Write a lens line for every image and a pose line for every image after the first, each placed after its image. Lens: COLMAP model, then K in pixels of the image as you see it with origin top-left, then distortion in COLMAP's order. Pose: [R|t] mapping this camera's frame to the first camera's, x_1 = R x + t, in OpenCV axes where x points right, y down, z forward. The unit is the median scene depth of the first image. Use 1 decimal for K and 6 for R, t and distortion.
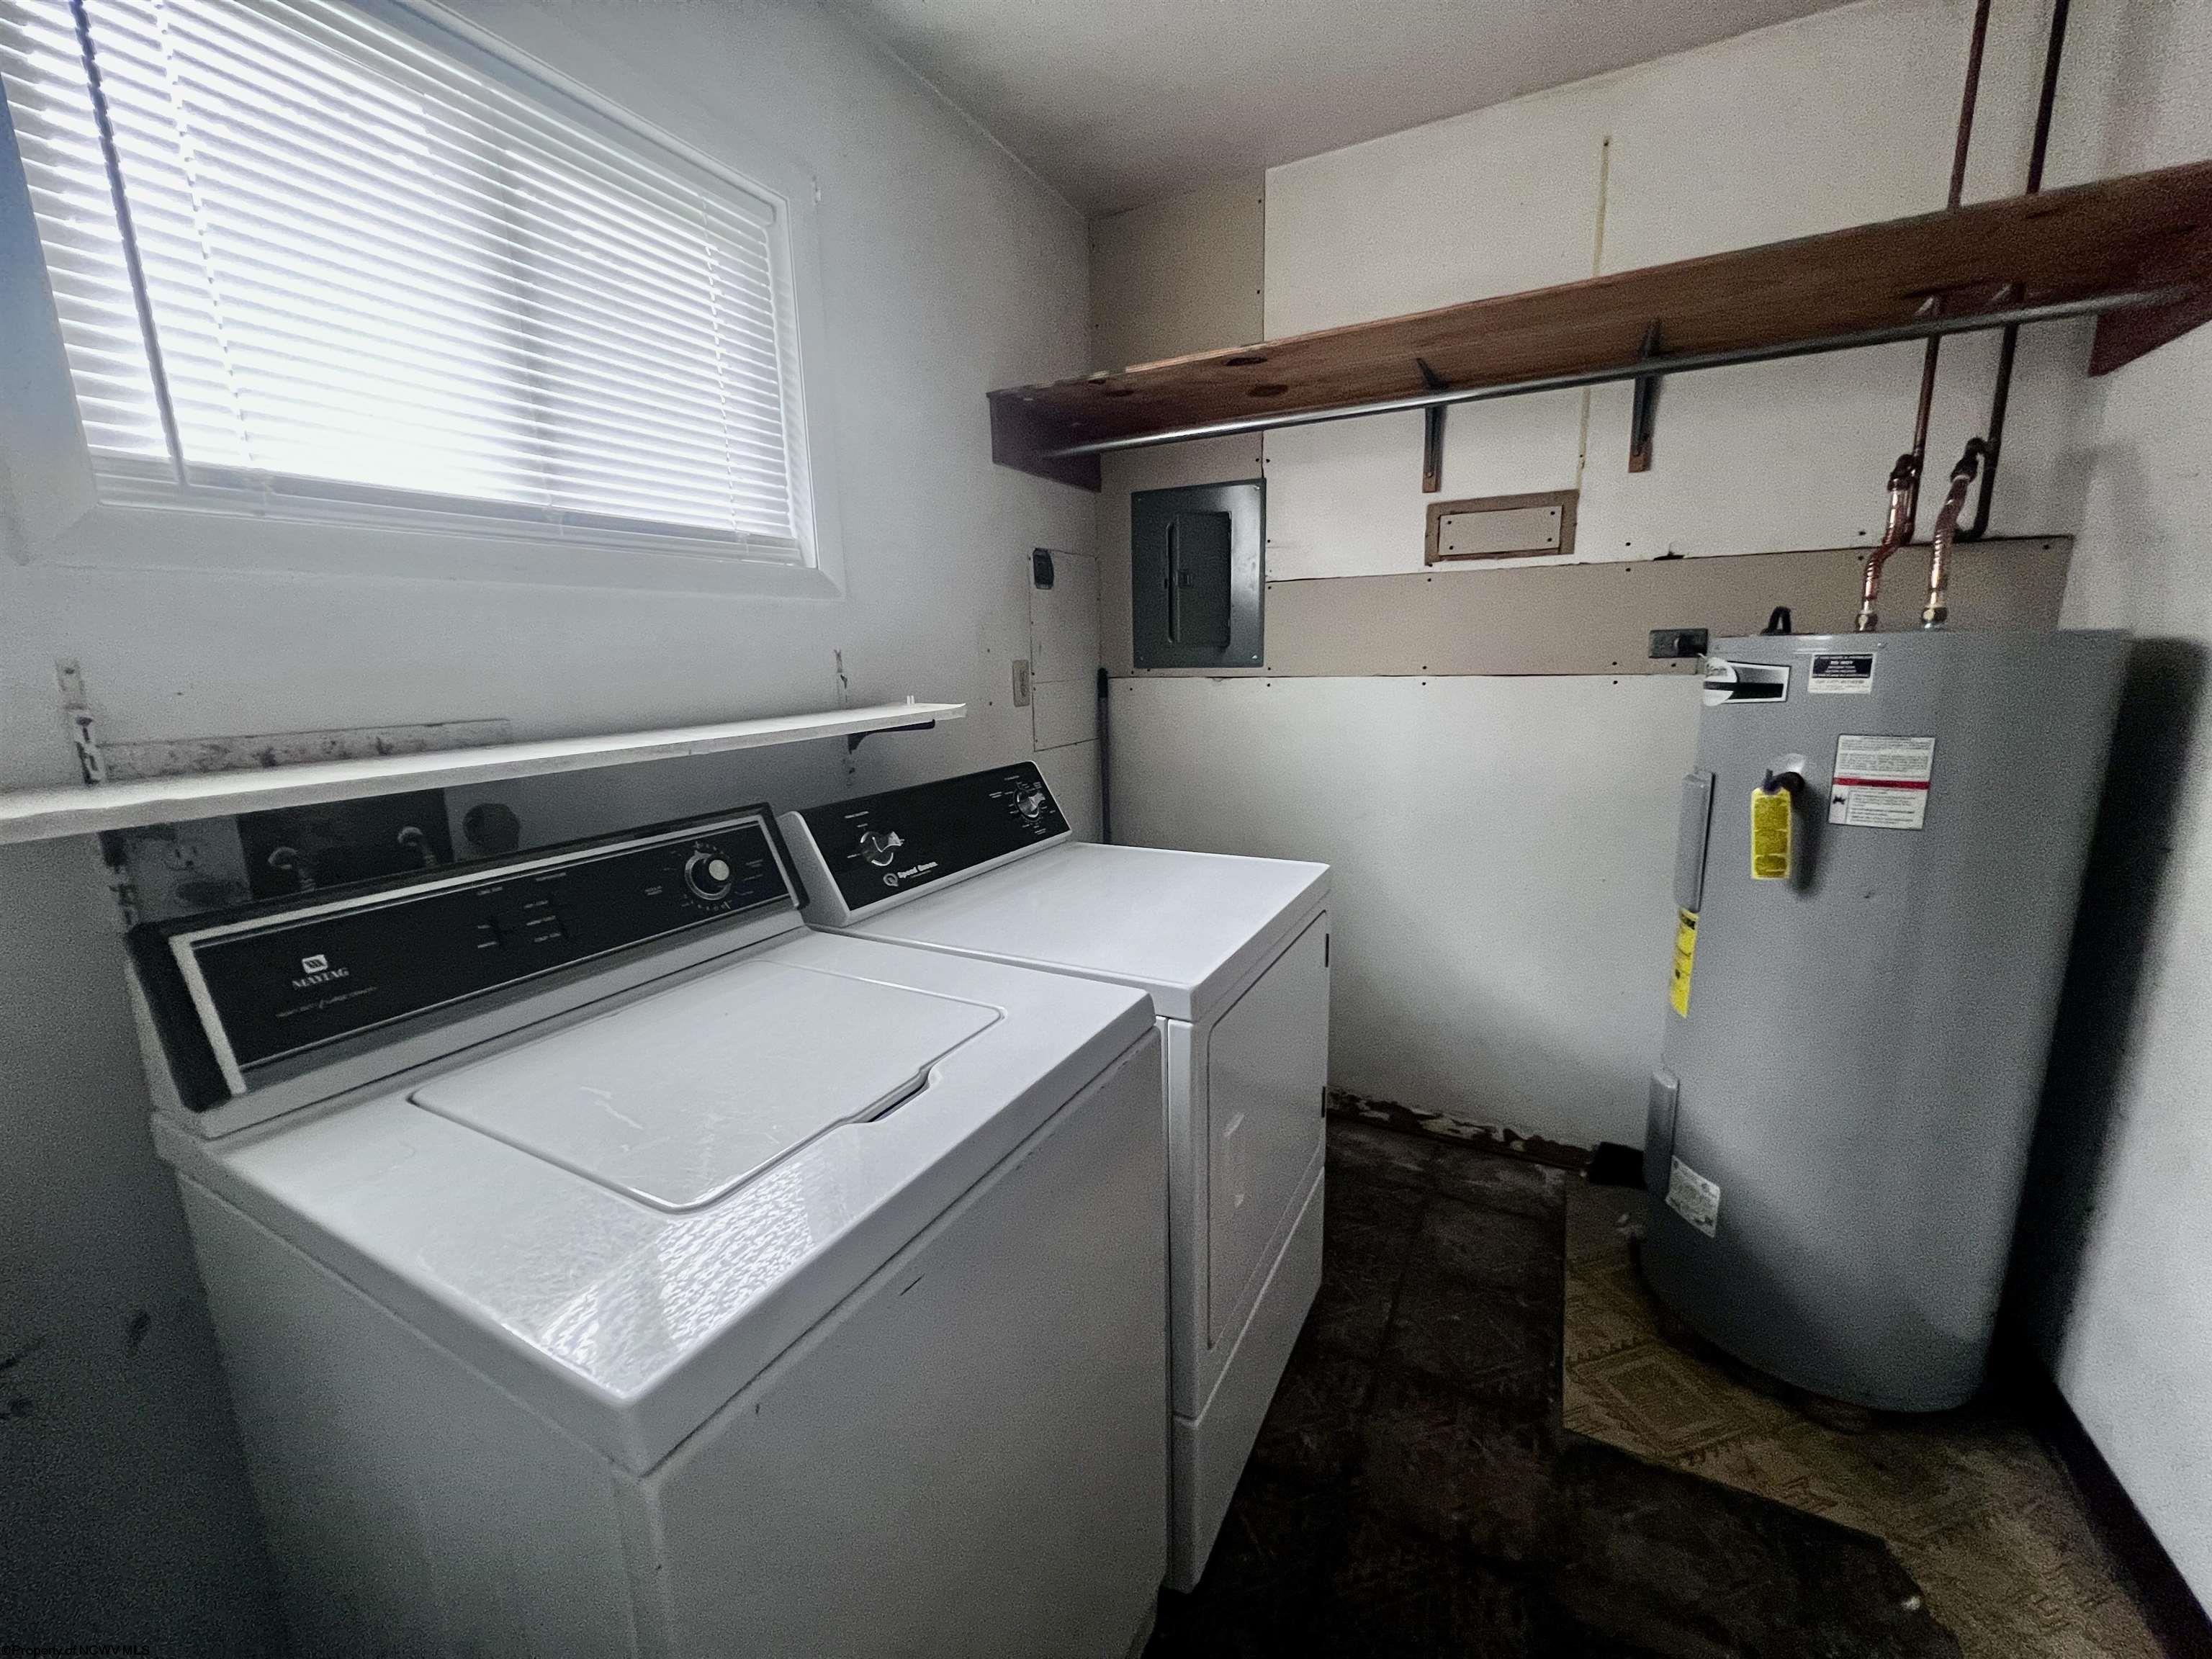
lens RADIAL K [[881.8, 0, 1100.5], [0, 881.8, 825.3], [0, 0, 1]] dist [-0.000619, -0.000262]
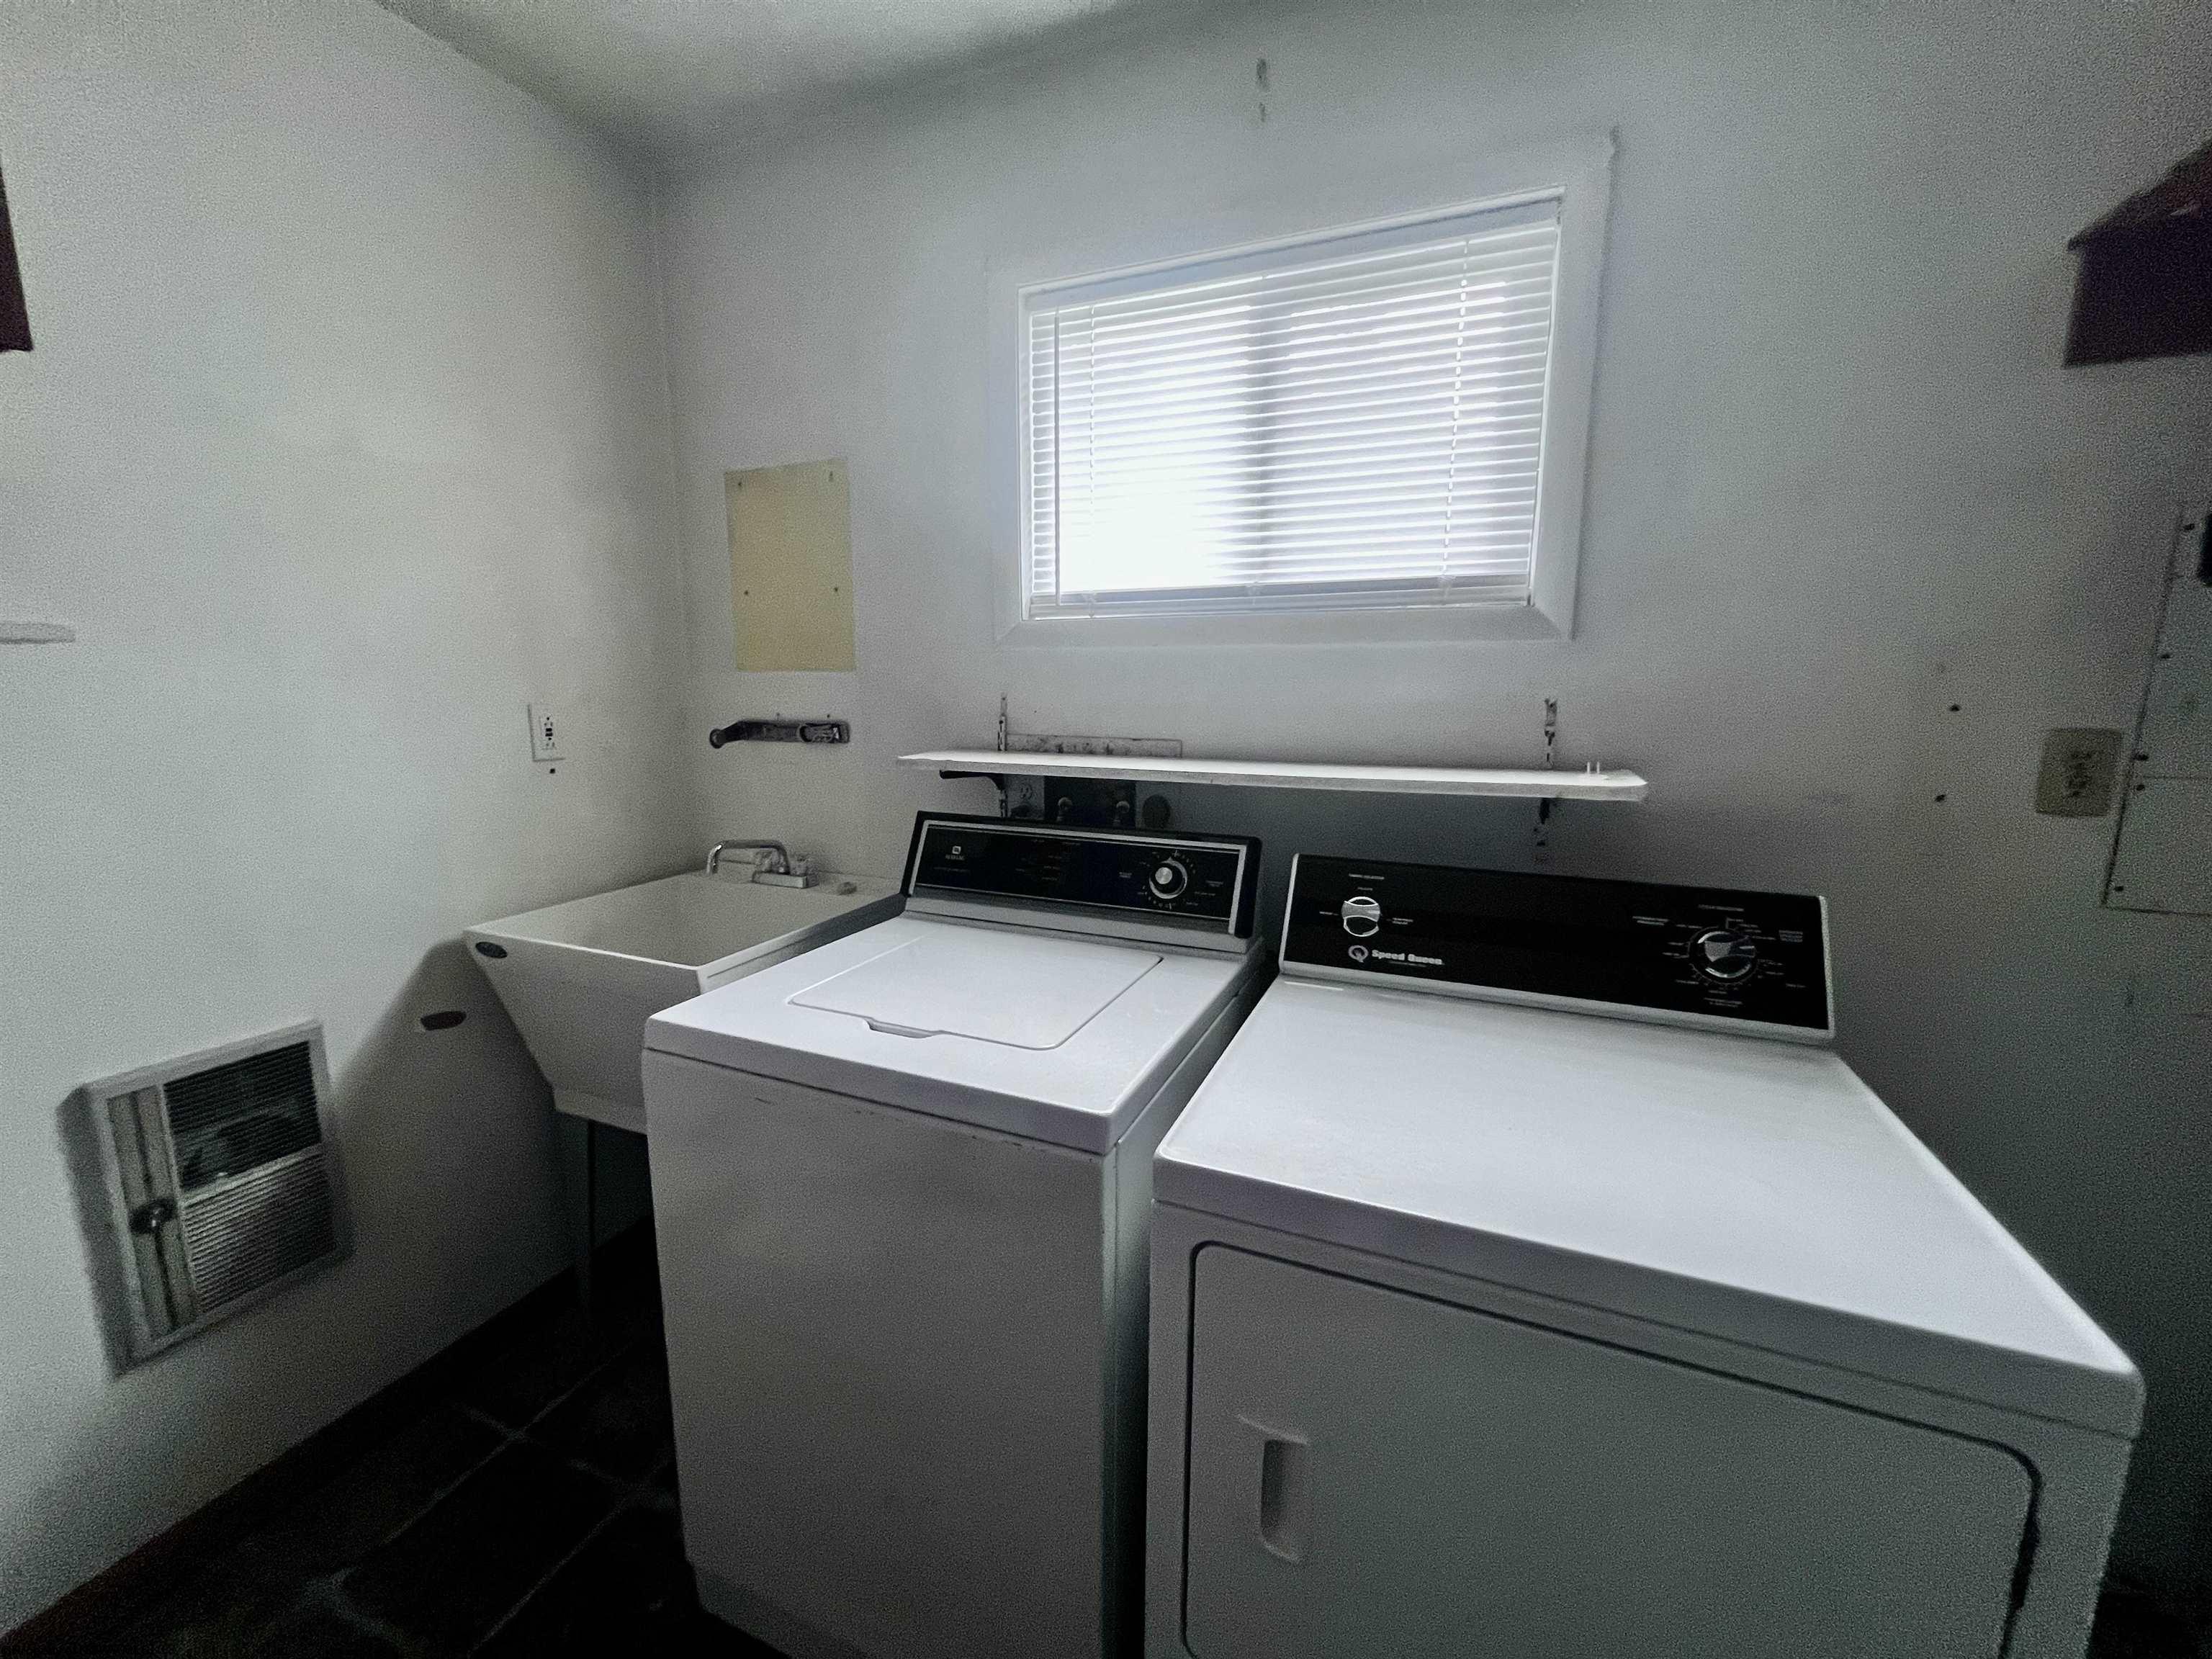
lens RADIAL K [[881.8, 0, 1100.5], [0, 881.8, 825.3], [0, 0, 1]] dist [-0.000619, -0.000262]
pose [[0.093046, 0.187596, -0.977829, 0.705996], [-0.197704, 0.966015, 0.166517, -0.192619], [0.975836, 0.177827, 0.126972, 0.689987]]
